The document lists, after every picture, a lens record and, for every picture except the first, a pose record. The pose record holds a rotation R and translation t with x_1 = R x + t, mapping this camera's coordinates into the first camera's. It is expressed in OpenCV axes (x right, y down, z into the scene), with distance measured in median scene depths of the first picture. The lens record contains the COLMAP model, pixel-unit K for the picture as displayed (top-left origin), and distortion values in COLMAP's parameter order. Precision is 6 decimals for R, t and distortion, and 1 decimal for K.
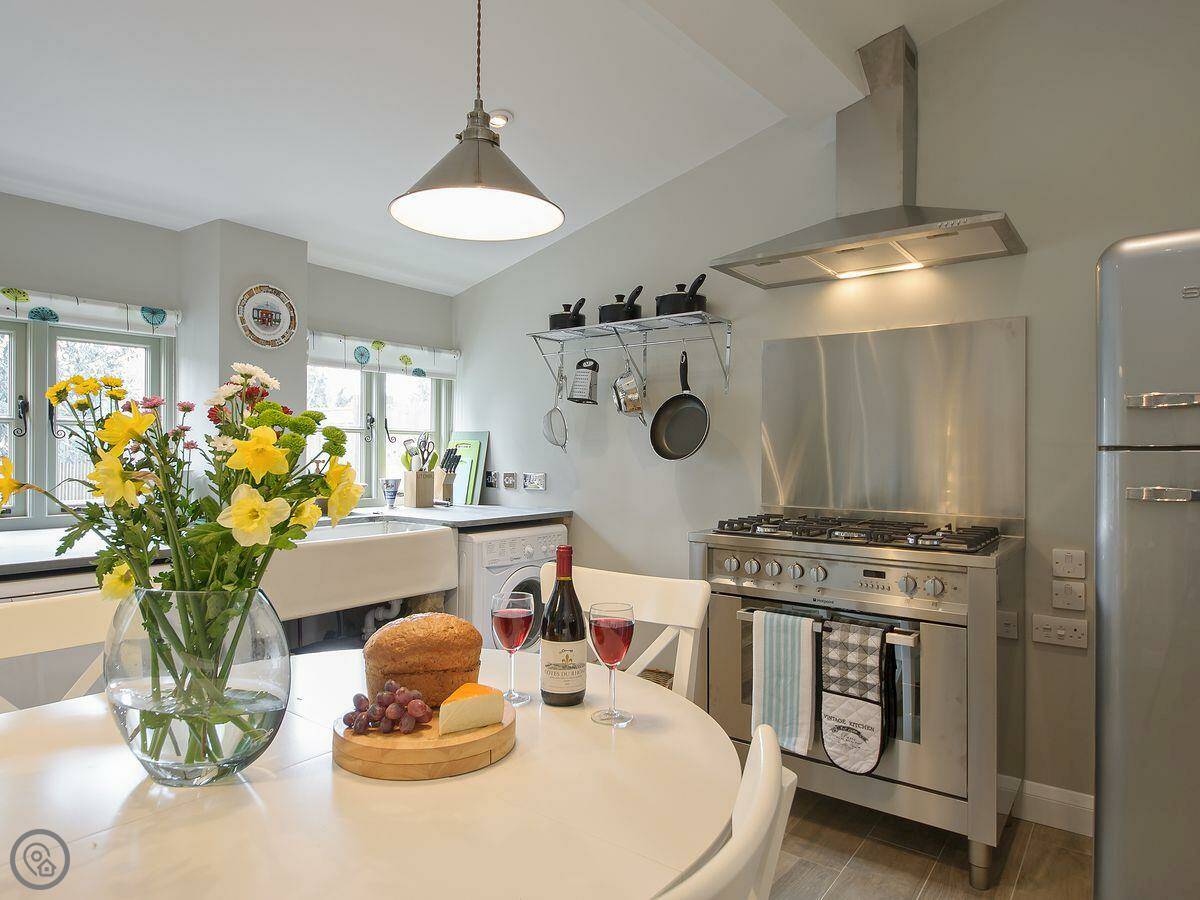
lens RADIAL K [[756.0, 0, 600.0], [0, 756.0, 450.0], [0, 0, 1]] dist [0.032725, 0.000093]
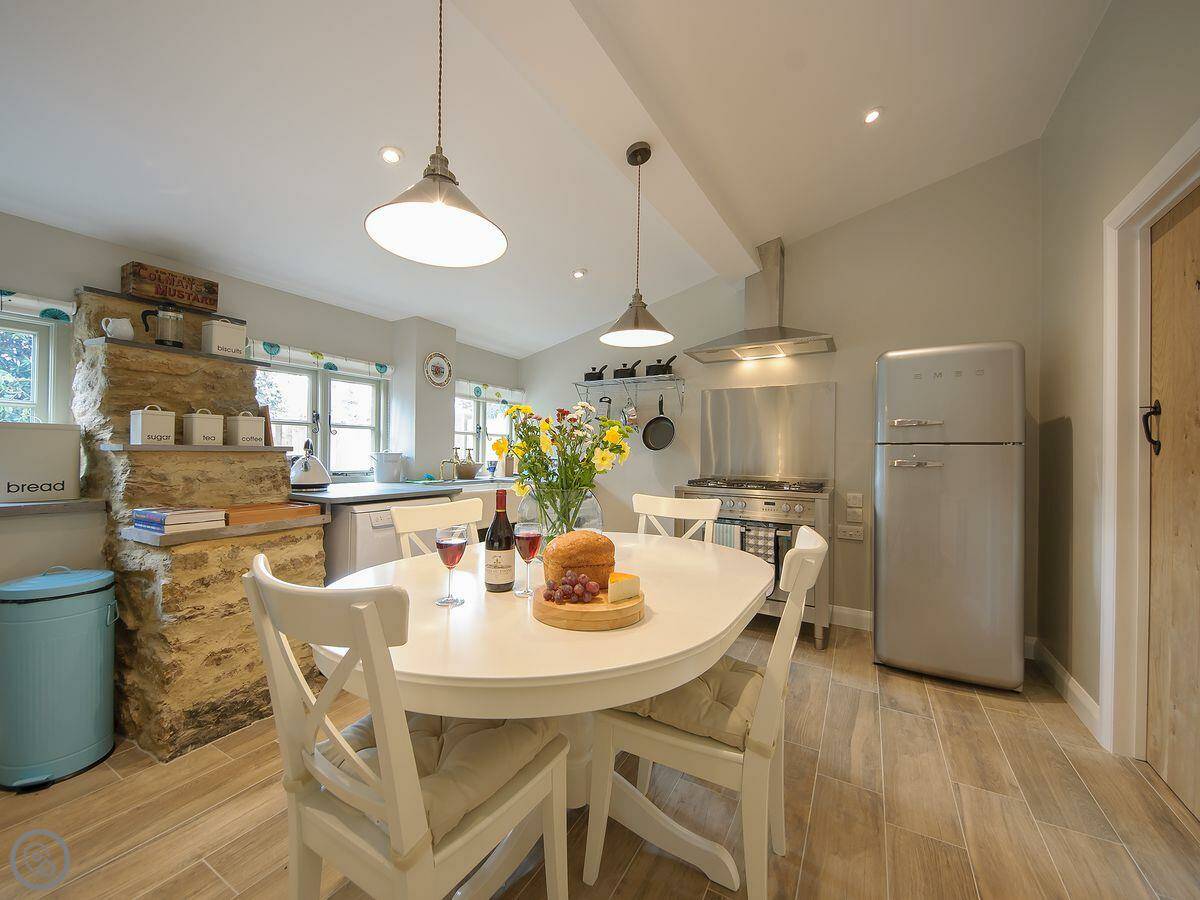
lens RADIAL K [[470.8, 0, 600.0], [0, 470.8, 450.0], [0, 0, 1]] dist [0.081319, 0.000002]
pose [[0.993648, 0.010713, 0.112020, -0.187623], [-0.010398, 0.999940, -0.003393, 0.017509], [-0.112049, 0.002207, 0.993700, -0.190088]]
